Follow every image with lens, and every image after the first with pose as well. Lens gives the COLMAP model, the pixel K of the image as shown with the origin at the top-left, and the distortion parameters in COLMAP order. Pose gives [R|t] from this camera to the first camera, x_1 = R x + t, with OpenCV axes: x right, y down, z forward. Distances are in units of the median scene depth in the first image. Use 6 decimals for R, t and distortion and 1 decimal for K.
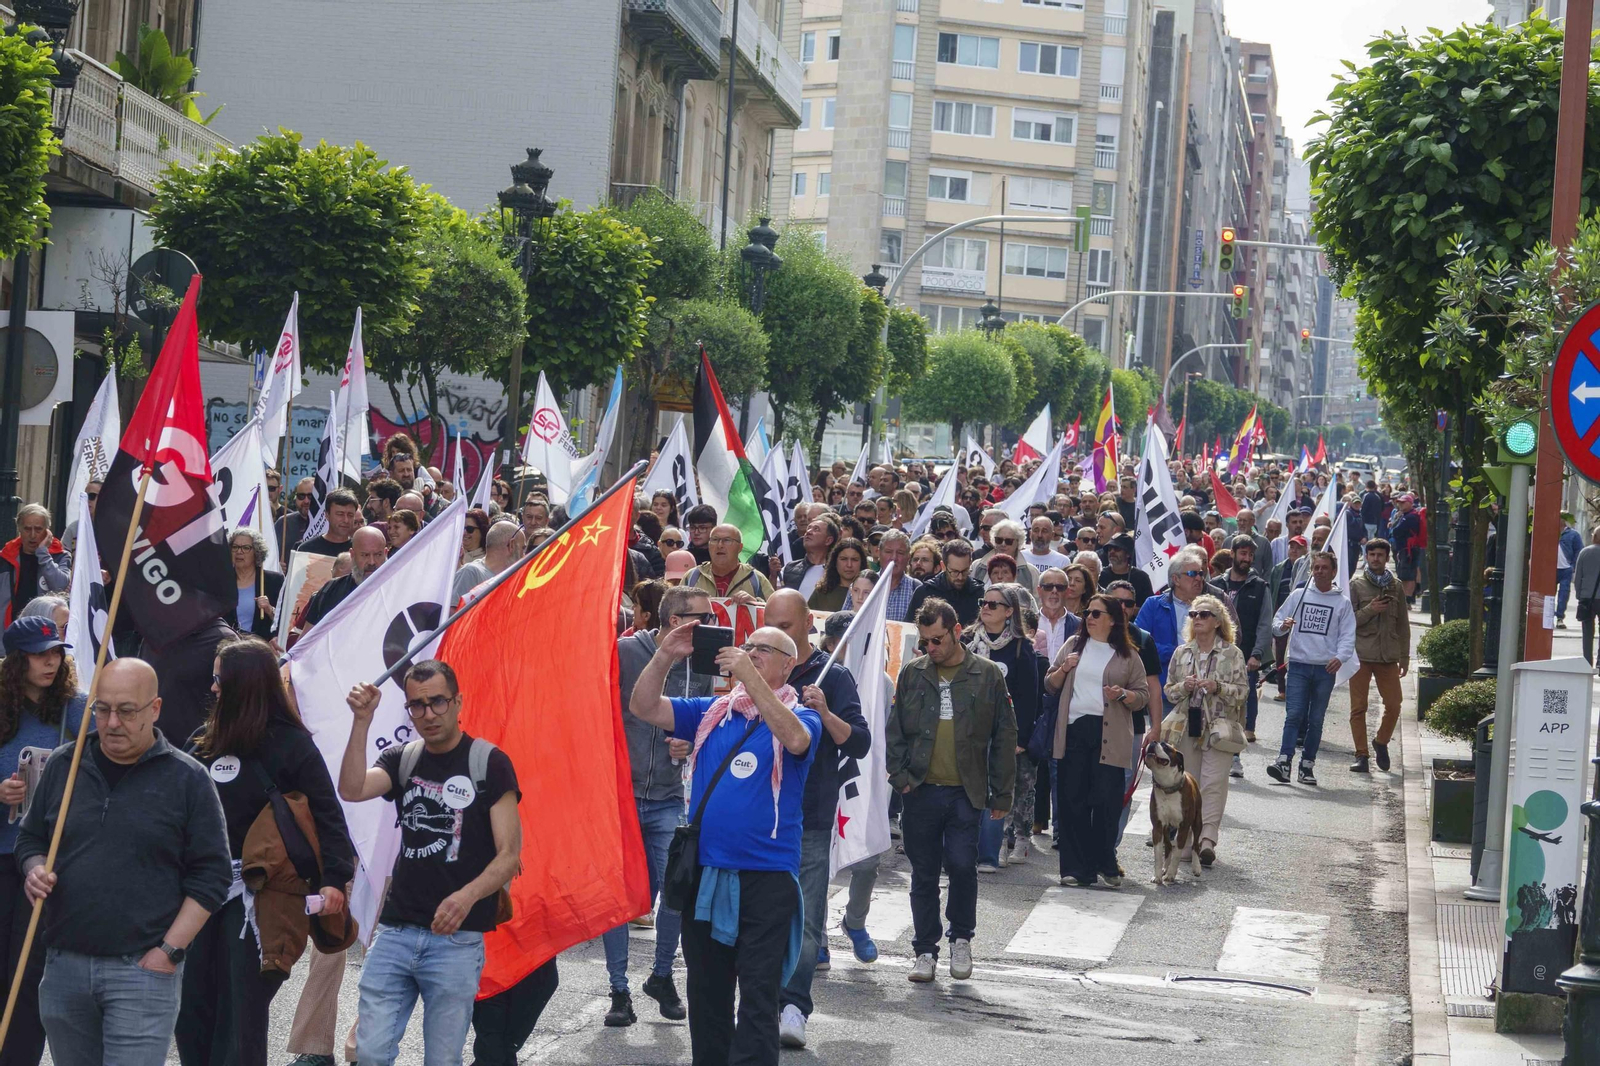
lens RADIAL K [[6000.3, 0, 800.1], [0, 6000.3, 533.4], [0, 0, 1]] dist [0.261709, 0.000000]
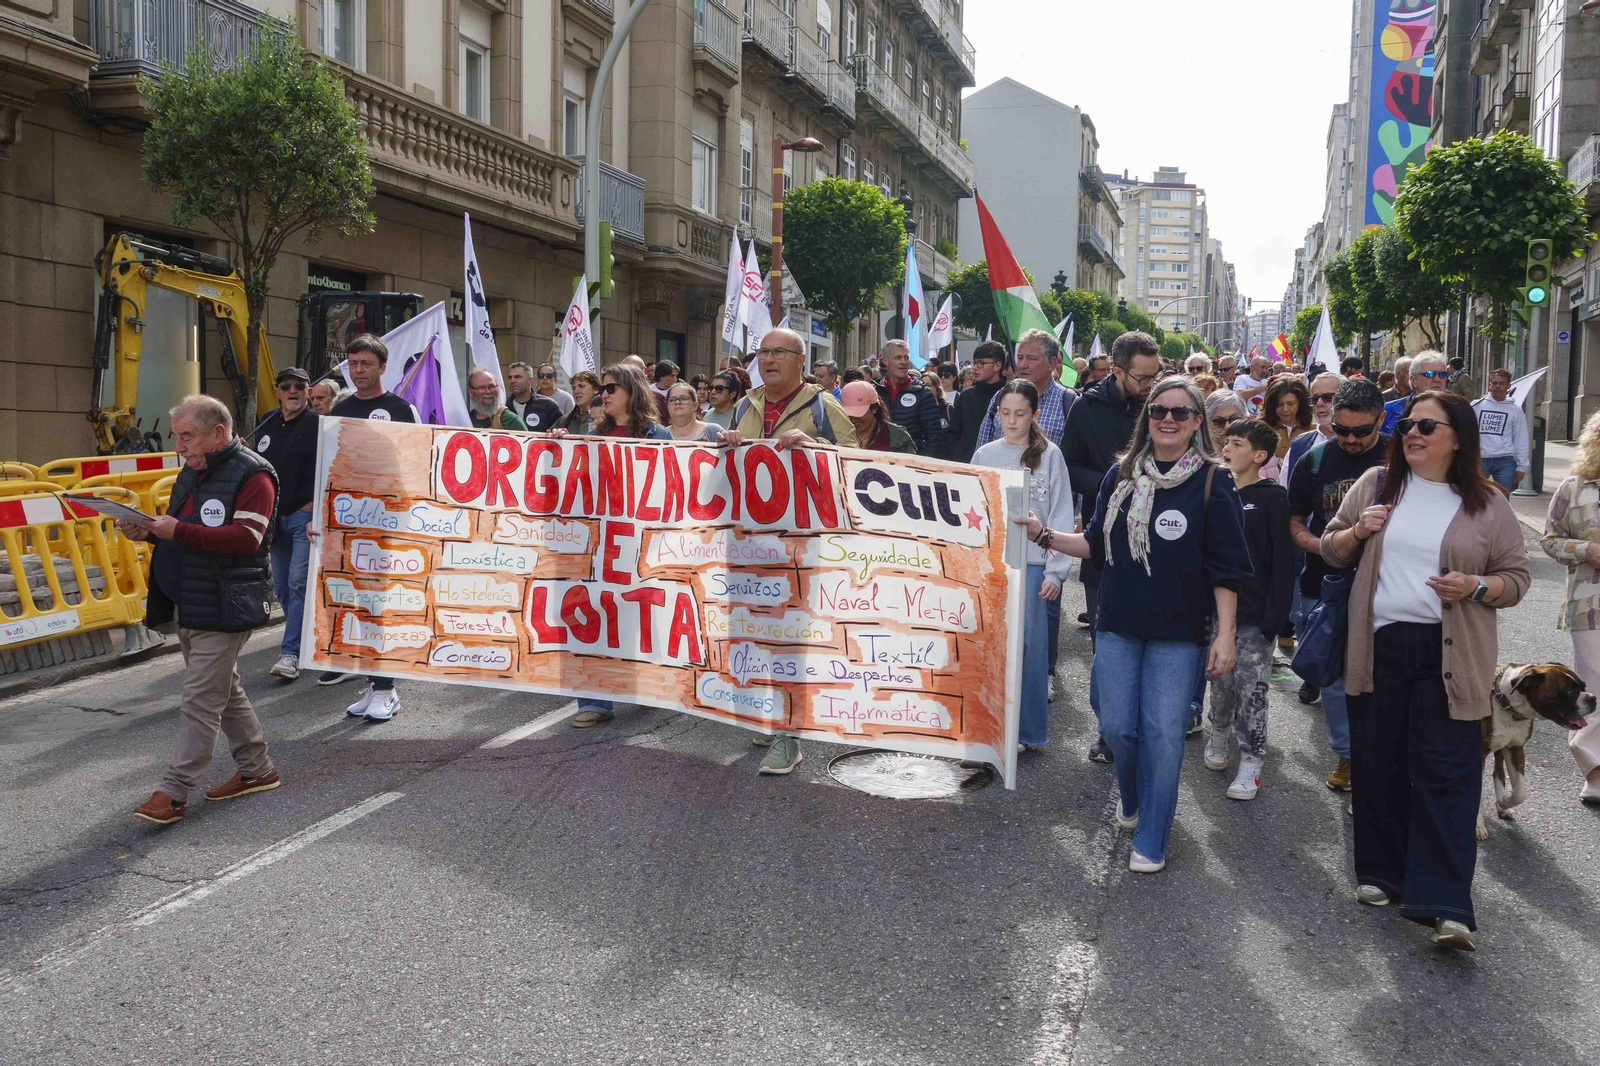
lens RADIAL K [[1376.7, 0, 799.2], [0, 1376.7, 534.5], [0, 0, 1]] dist [0.005594, 0.000948]
pose [[0.974629, -0.037610, -0.220646, -0.023099], [0.057444, 0.994794, 0.084175, 0.008053], [0.216331, -0.094714, 0.971715, 0.224263]]
